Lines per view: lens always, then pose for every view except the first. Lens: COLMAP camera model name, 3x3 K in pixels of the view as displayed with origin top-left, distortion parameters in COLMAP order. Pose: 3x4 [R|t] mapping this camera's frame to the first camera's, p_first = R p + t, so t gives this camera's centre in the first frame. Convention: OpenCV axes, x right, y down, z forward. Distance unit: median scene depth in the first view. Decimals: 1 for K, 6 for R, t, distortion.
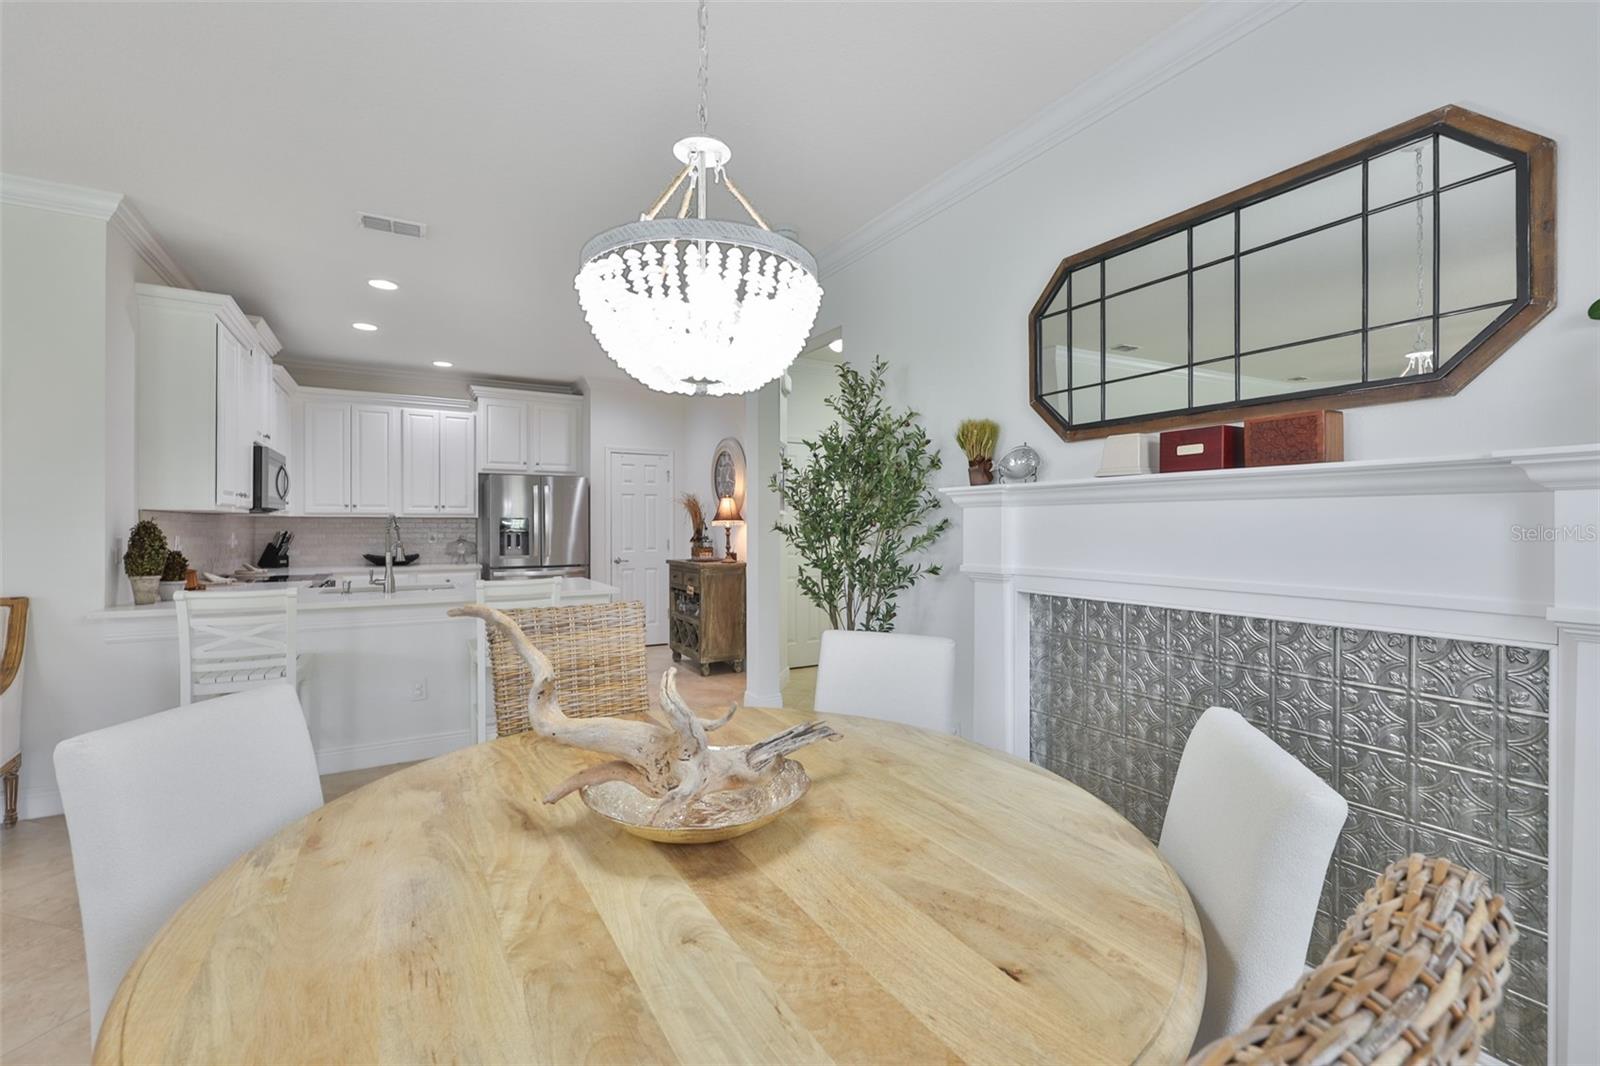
lens RADIAL K [[681.5, 0, 793.0], [0, 681.5, 525.6], [0, 0, 1]] dist [-0.002712, -0.000184]
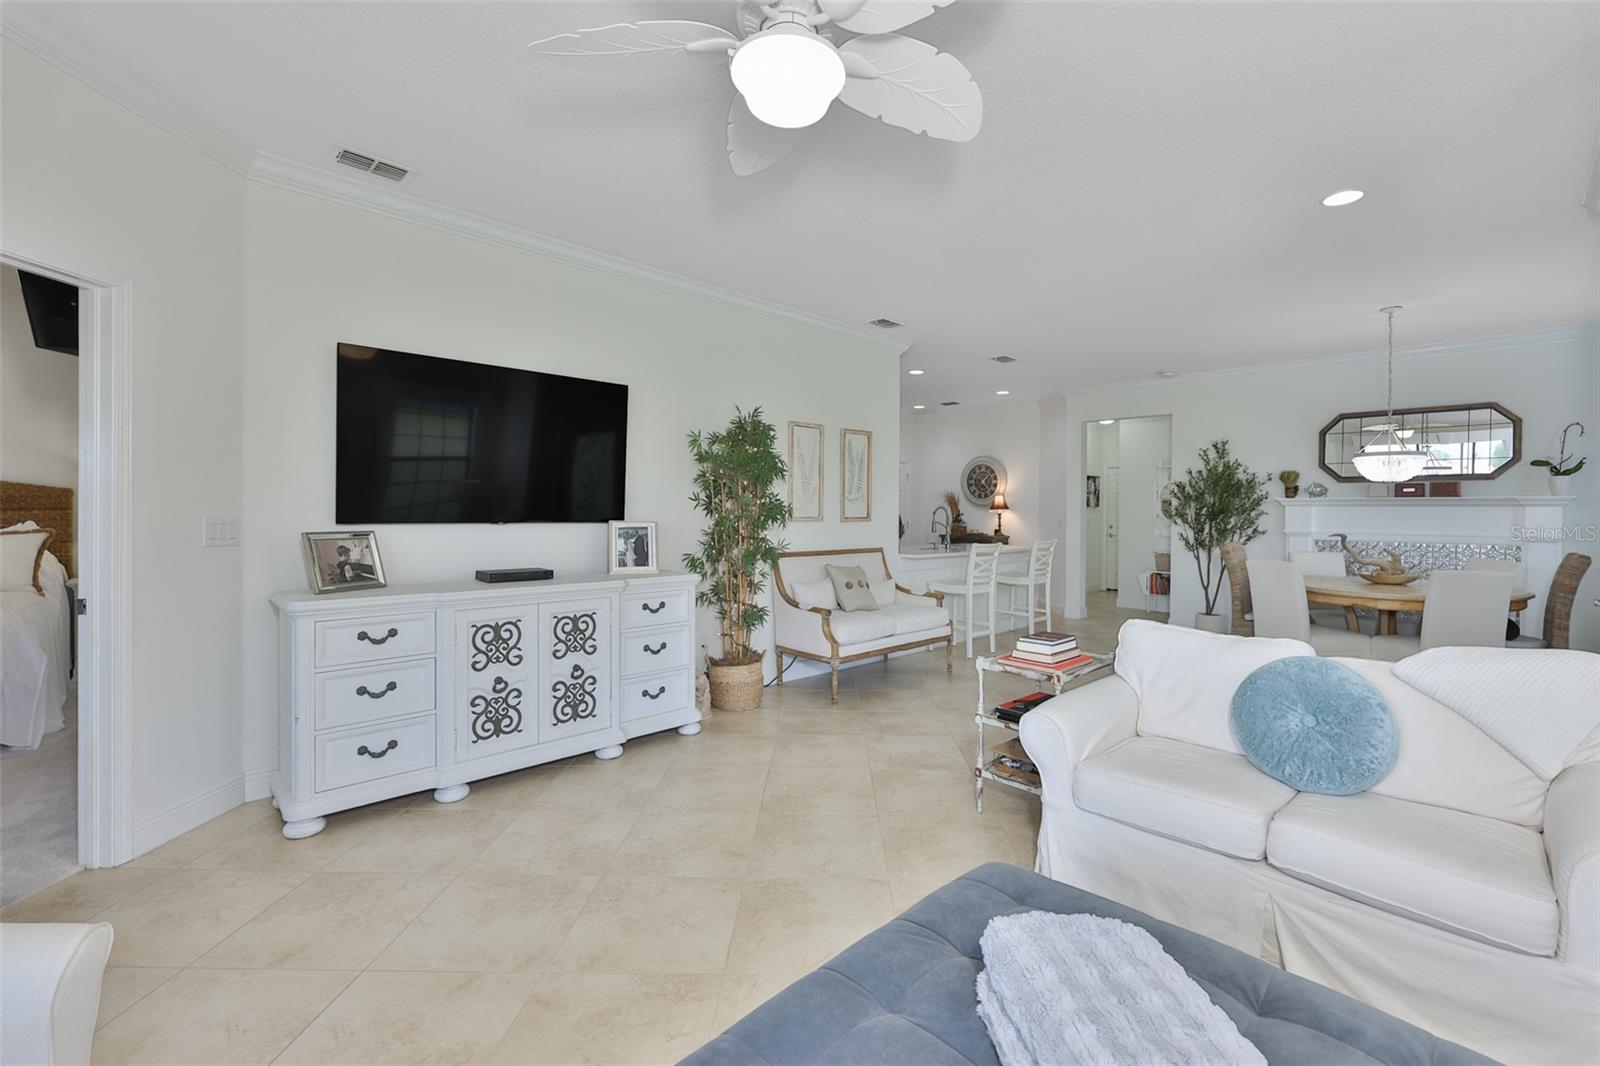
lens RADIAL K [[671.8, 0, 818.0], [0, 671.8, 516.2], [0, 0, 1]] dist [-0.001706, -0.000164]
pose [[0.970732, 0.004256, 0.240128, -1.797774], [-0.006149, 0.999956, 0.007133, 0.000575], [-0.240087, -0.008401, 0.970715, -0.857325]]
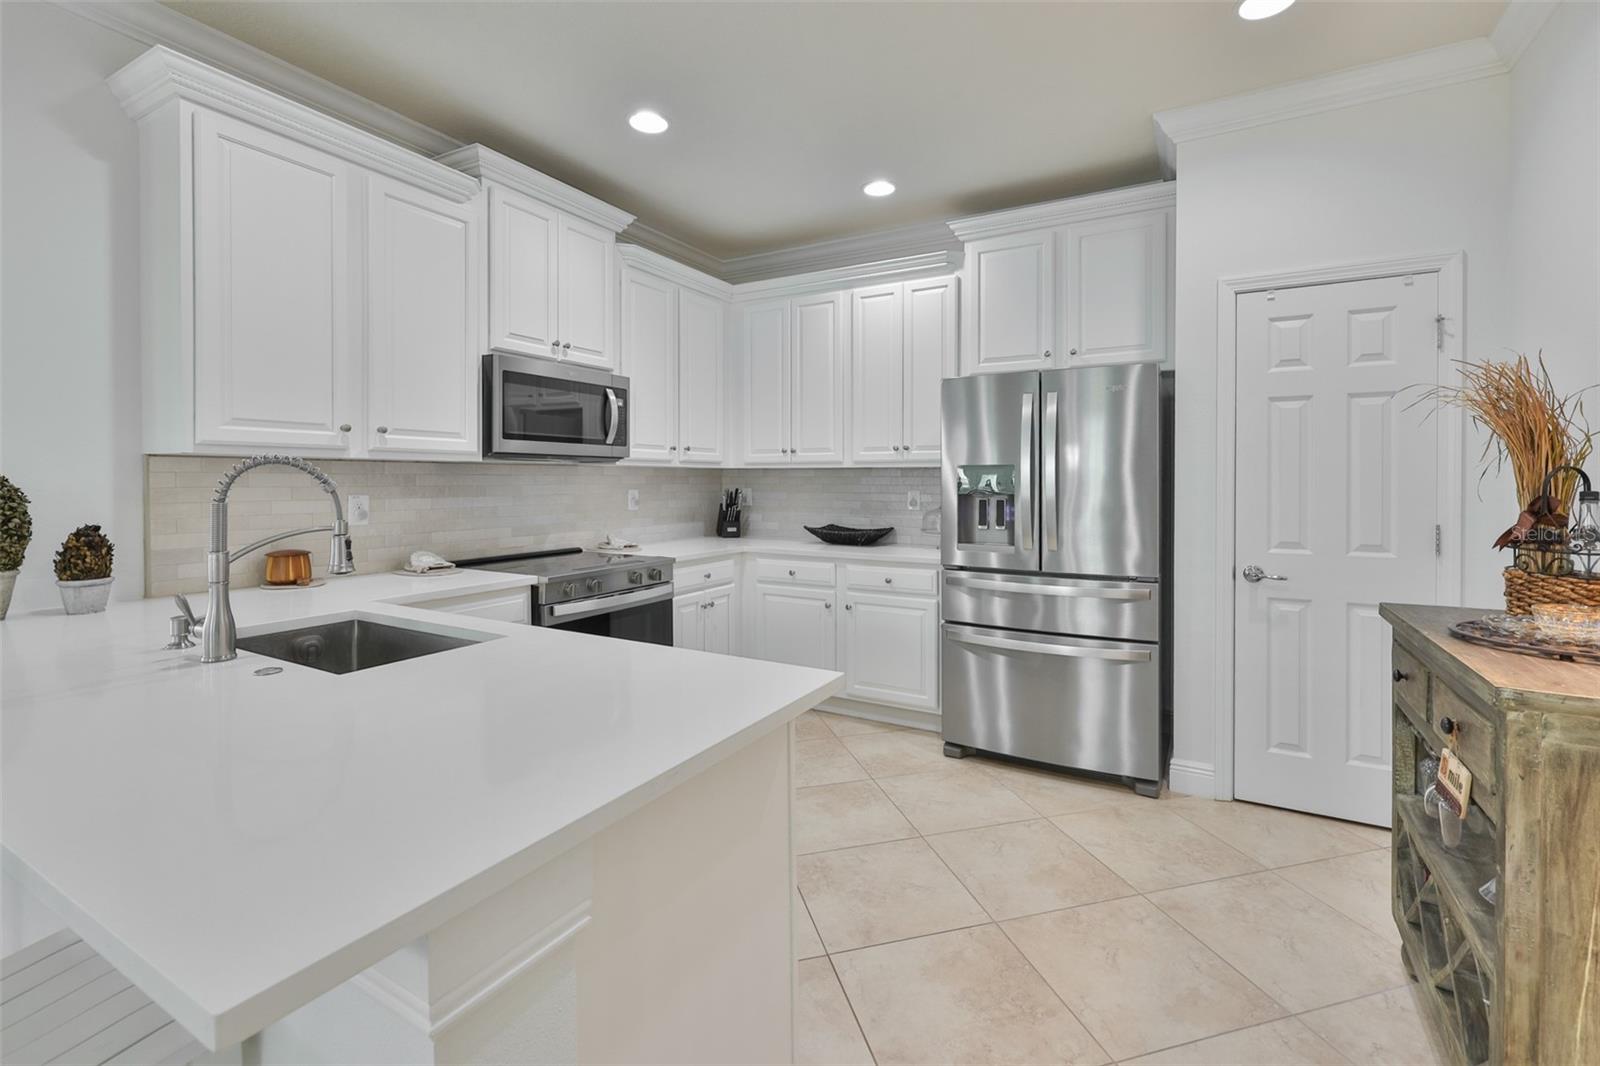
lens RADIAL K [[684.2, 0, 805.9], [0, 684.2, 485.6], [0, 0, 1]] dist [-0.002347, -0.000127]
pose [[0.508016, 0.007860, -0.861312, -0.136764], [-0.001644, 0.999965, 0.008155, -0.001973], [0.861346, -0.002727, 0.508012, 1.431473]]
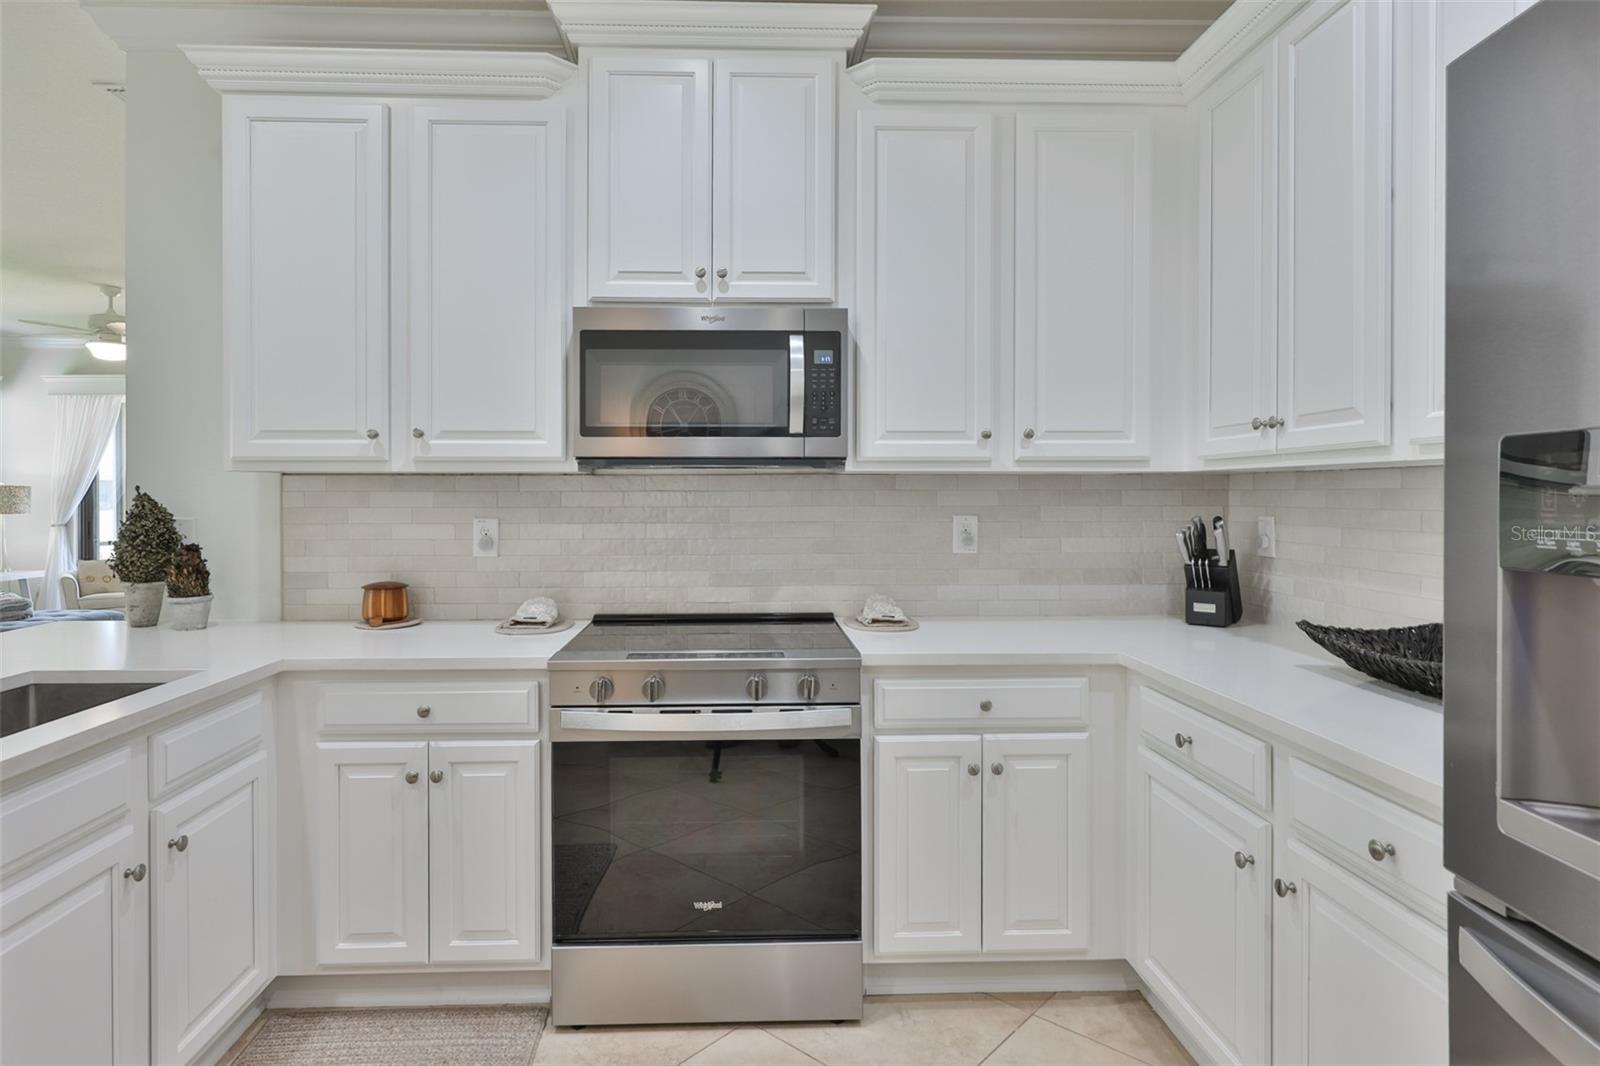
lens RADIAL K [[884.6, 0, 734.9], [0, 884.6, 498.2], [0, 0, 1]] dist [-0.002518, -0.000080]
pose [[-0.468317, 0.004119, -0.883551, -0.549619], [0.000912, 0.999991, 0.004178, -0.005785], [0.883560, 0.001151, -0.468316, 2.087148]]
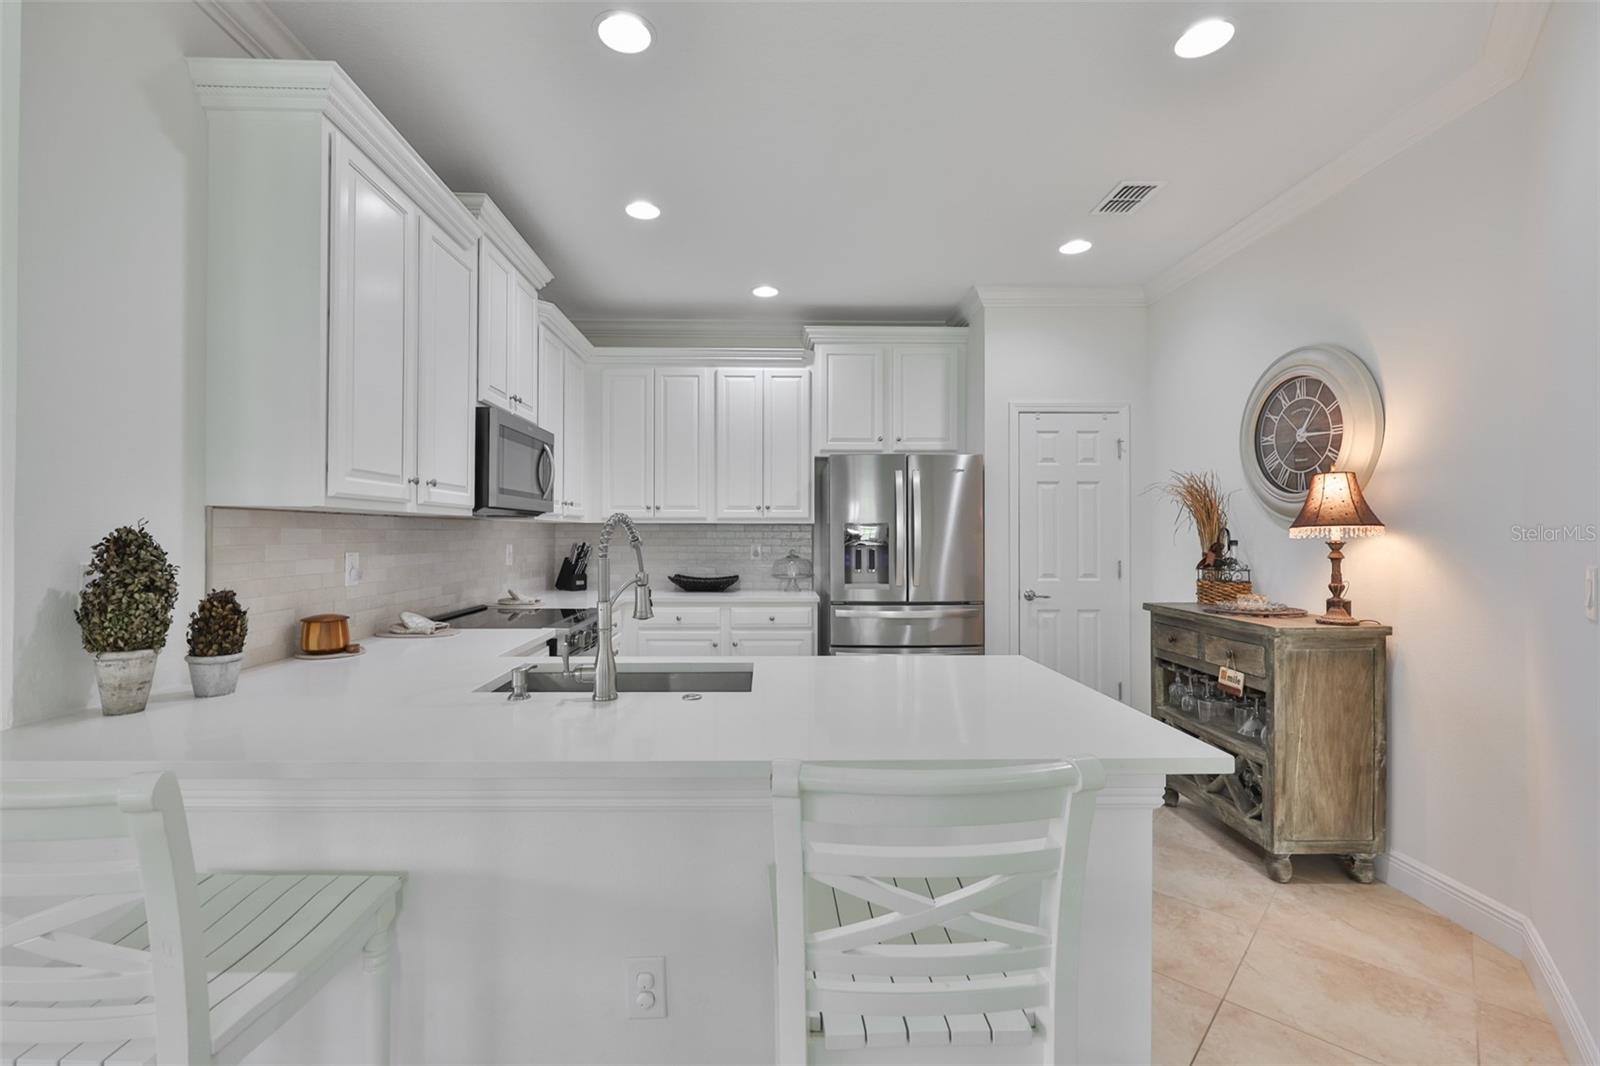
lens RADIAL K [[689.8, 0, 766.1], [0, 689.8, 529.0], [0, 0, 1]] dist [-0.001337, -0.000028]
pose [[0.870549, -0.002159, -0.492076, -0.394227], [-0.001348, 0.999976, -0.006772, -0.003714], [0.492079, 0.006559, 0.870526, 0.896391]]
